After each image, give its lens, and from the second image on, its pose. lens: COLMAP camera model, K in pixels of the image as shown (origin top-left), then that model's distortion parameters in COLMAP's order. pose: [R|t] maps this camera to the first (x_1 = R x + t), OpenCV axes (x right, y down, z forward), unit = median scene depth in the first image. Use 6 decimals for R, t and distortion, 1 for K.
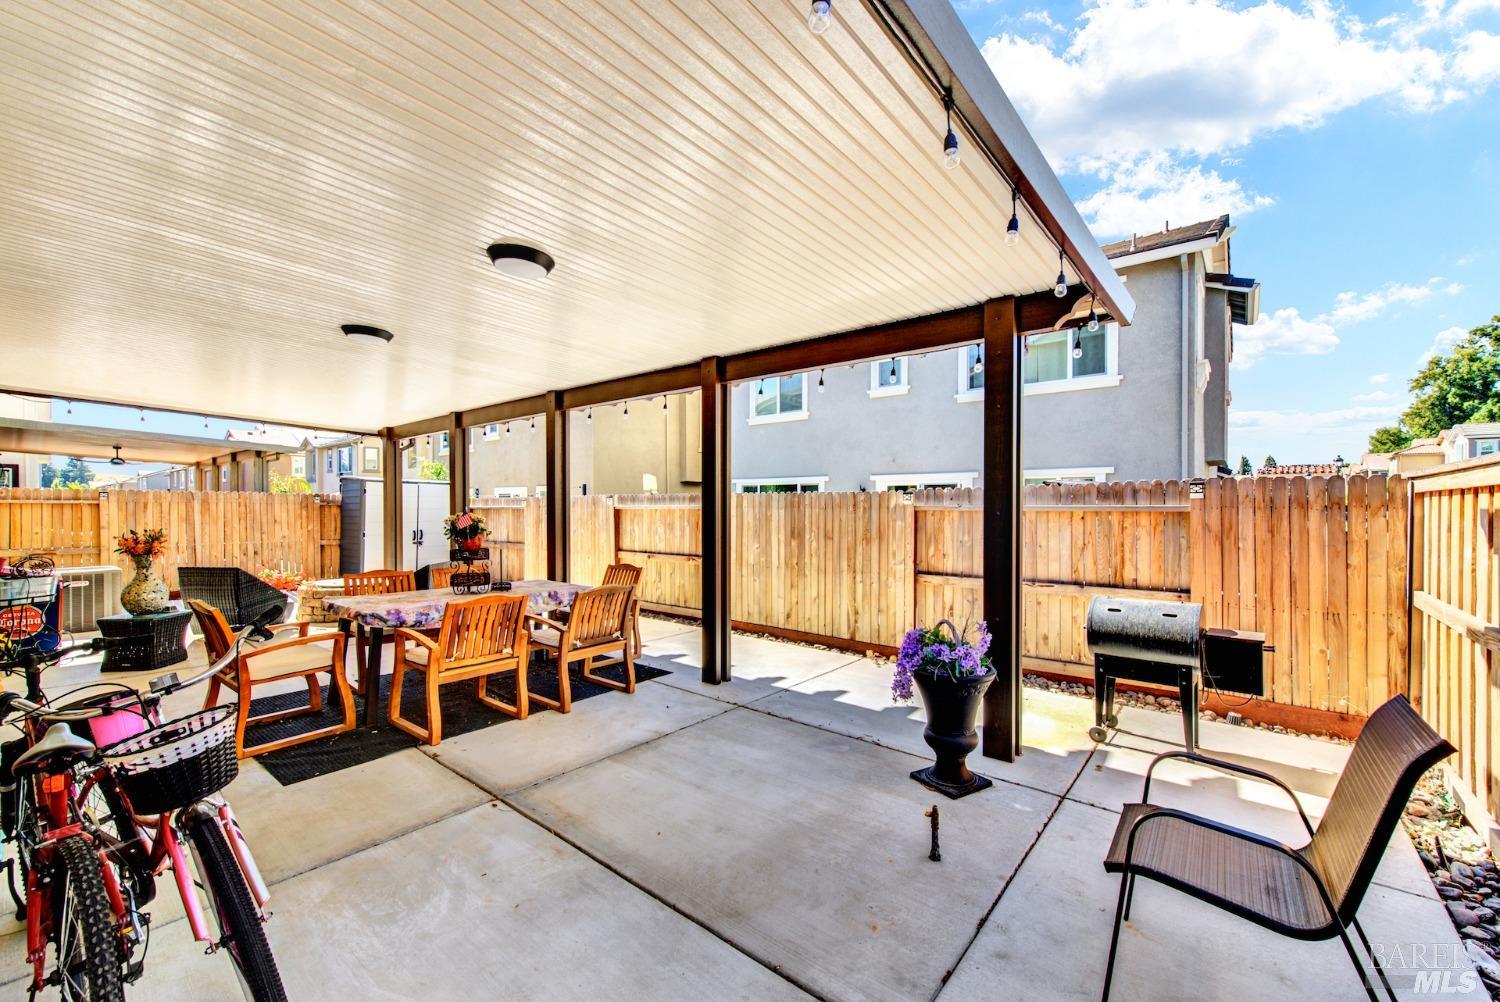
lens RADIAL K [[599.0, 0, 754.8], [0, 599.0, 508.4], [0, 0, 1]] dist [0.007297, -0.003366]
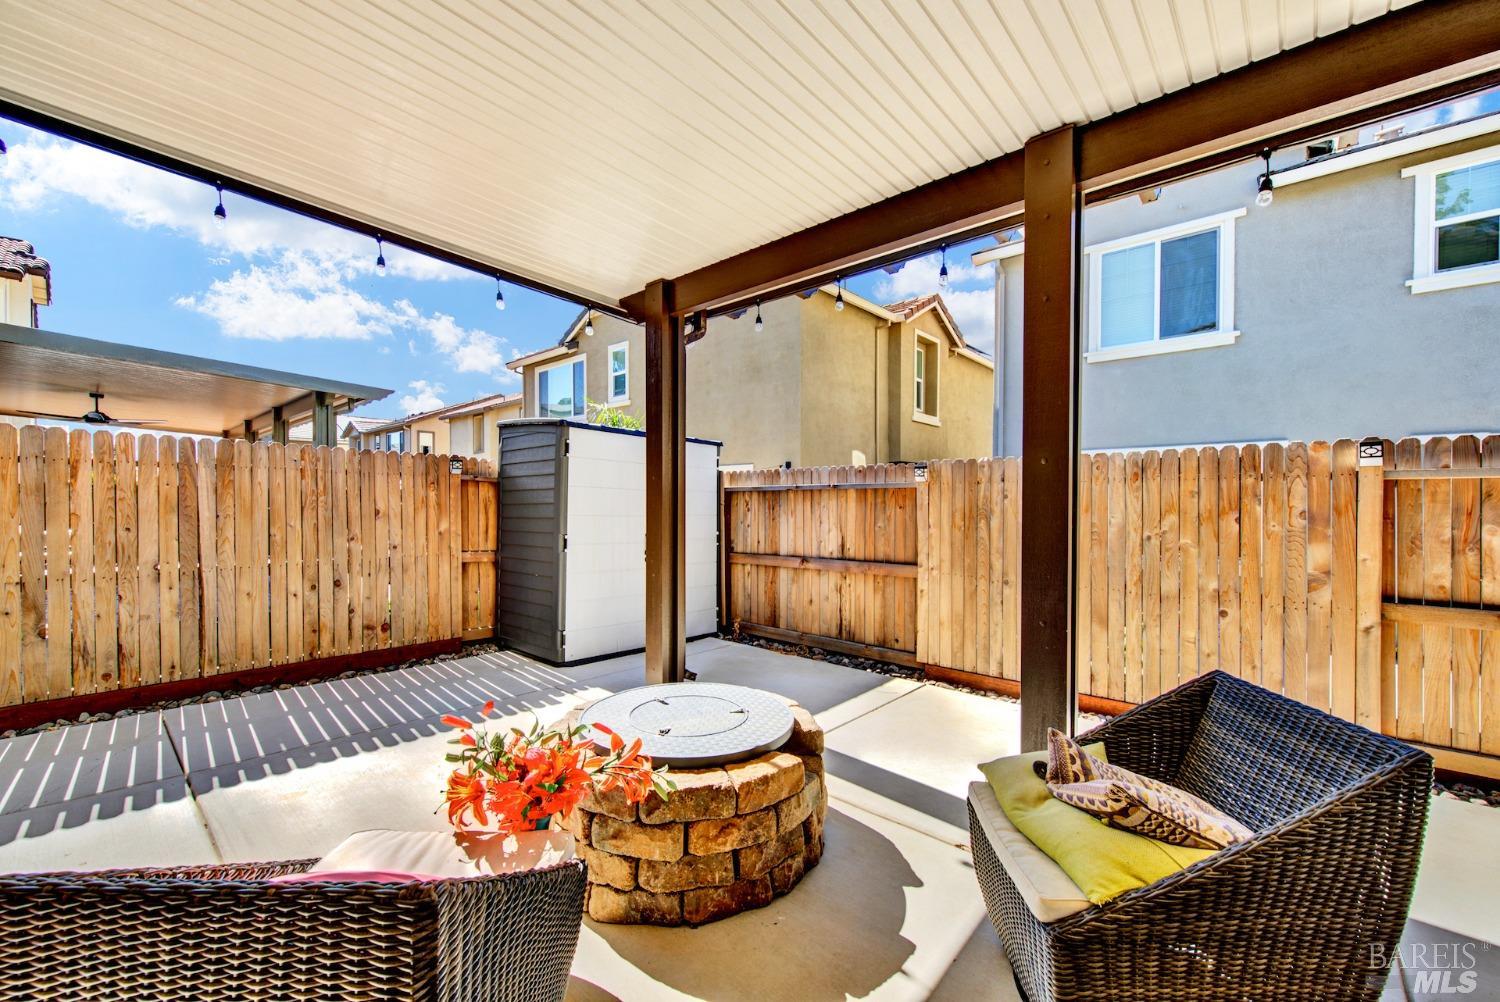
lens RADIAL K [[599.0, 0, 754.8], [0, 599.0, 508.4], [0, 0, 1]] dist [0.007297, -0.003366]
pose [[0.999429, 0.004405, -0.033506, -1.194484], [-0.004300, 0.999986, 0.003199, 0.037323], [0.033519, -0.003053, 0.999433, 1.336100]]
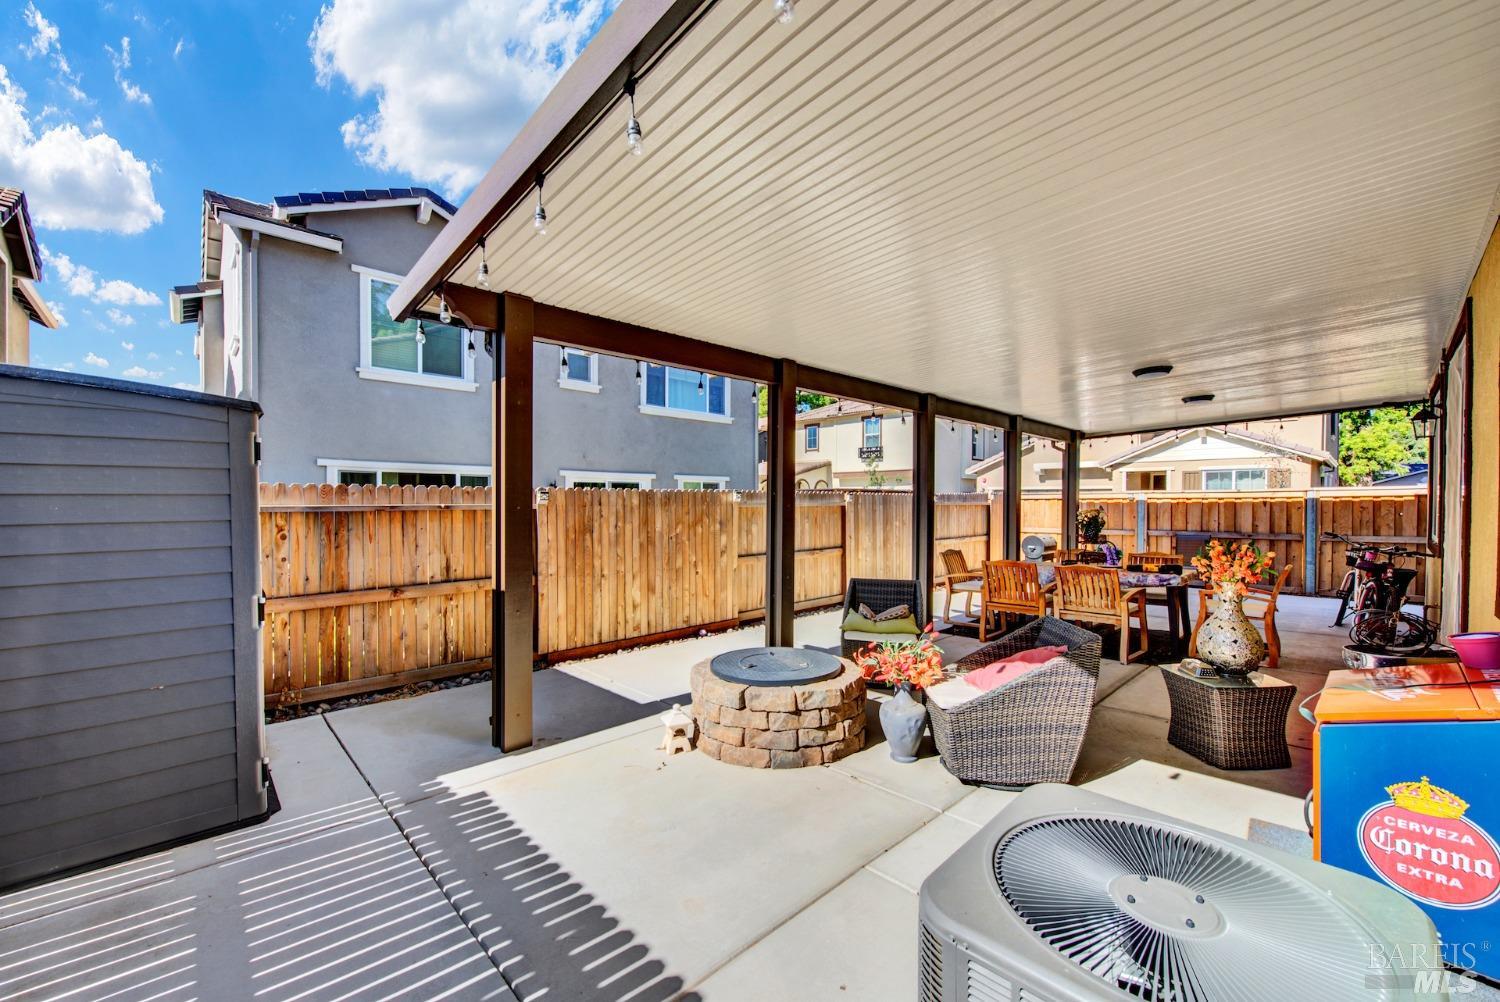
lens RADIAL K [[599.0, 0, 754.8], [0, 599.0, 508.4], [0, 0, 1]] dist [0.007297, -0.003366]
pose [[0.120549, -0.011057, 0.992646, -2.172606], [0.004561, 0.999934, 0.010584, -0.011731], [-0.992697, 0.003252, 0.120591, 1.807823]]
